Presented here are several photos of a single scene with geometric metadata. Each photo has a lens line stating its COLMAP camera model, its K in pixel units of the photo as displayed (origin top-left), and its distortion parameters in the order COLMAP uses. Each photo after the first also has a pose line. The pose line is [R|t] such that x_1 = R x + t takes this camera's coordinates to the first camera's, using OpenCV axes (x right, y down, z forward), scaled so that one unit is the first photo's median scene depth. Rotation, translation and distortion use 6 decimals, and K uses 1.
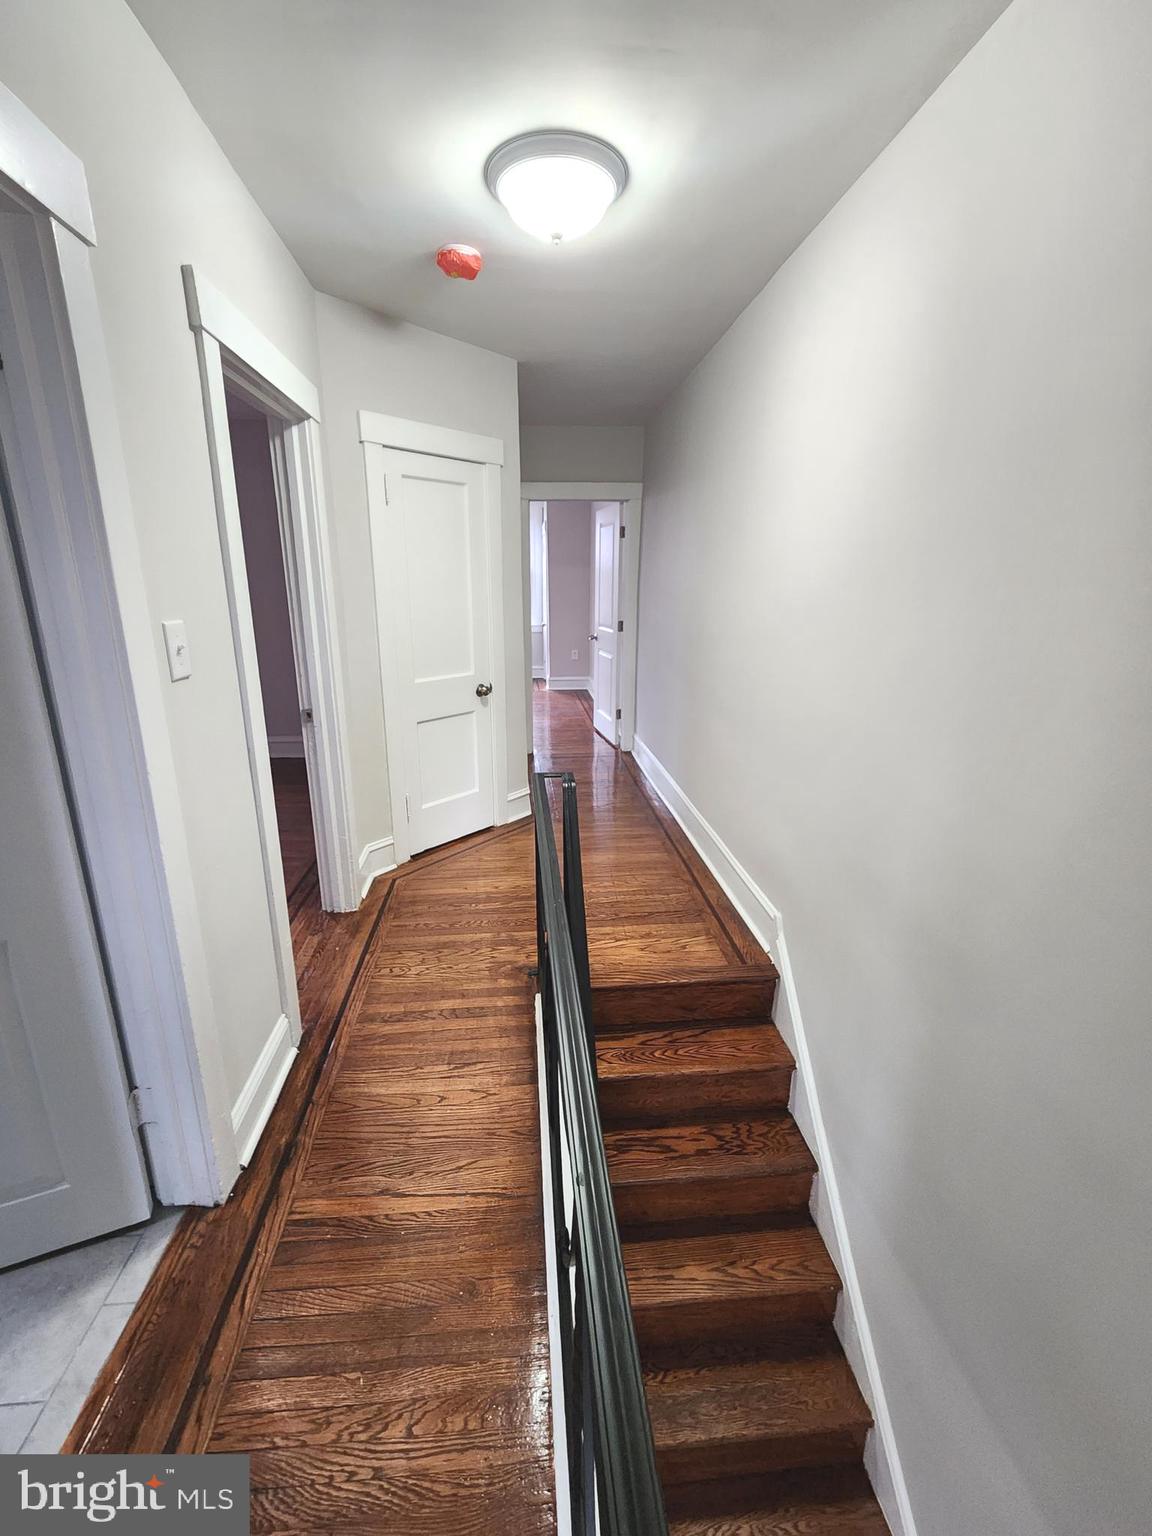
lens RADIAL K [[630.5, 0, 567.1], [0, 630.5, 765.9], [0, 0, 1]] dist [-0.001465, 0.000413]
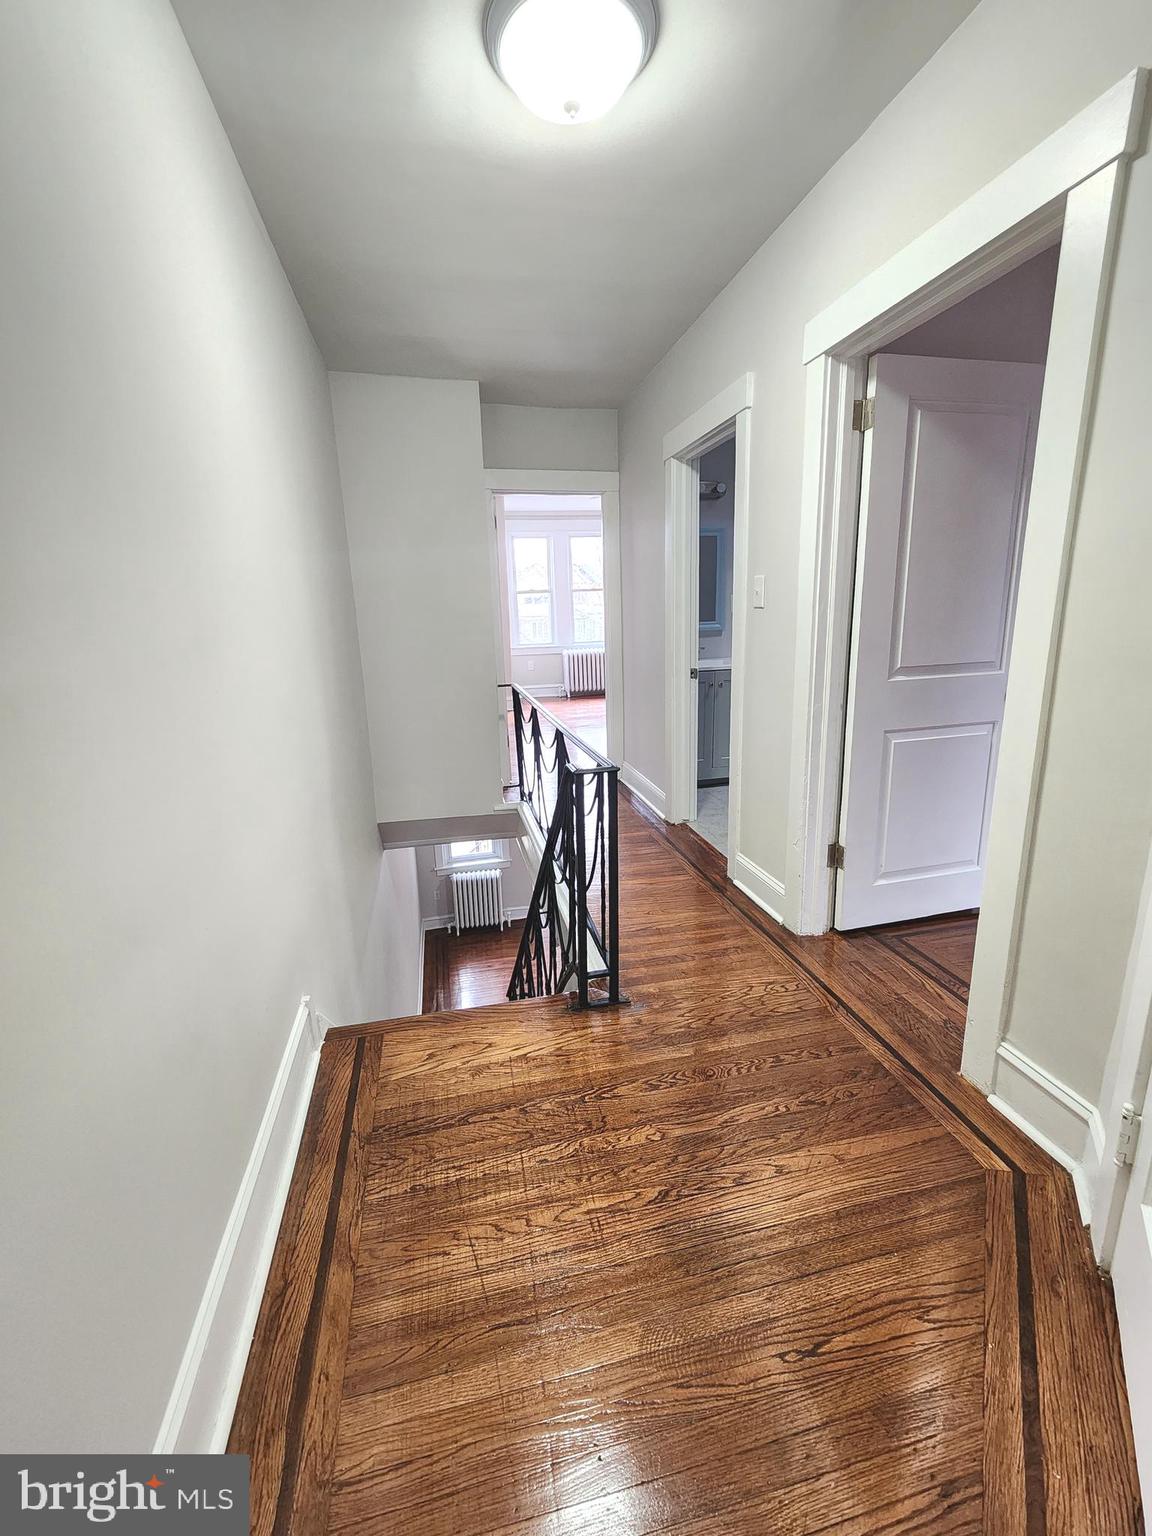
lens RADIAL K [[630.5, 0, 574.5], [0, 630.5, 761.3], [0, 0, 1]] dist [-0.001465, 0.000413]
pose [[-0.989851, 0.061781, -0.127978, 0.092397], [-0.010879, 0.864969, 0.501707, -0.348605], [0.141693, 0.498008, -0.855518, 1.422831]]
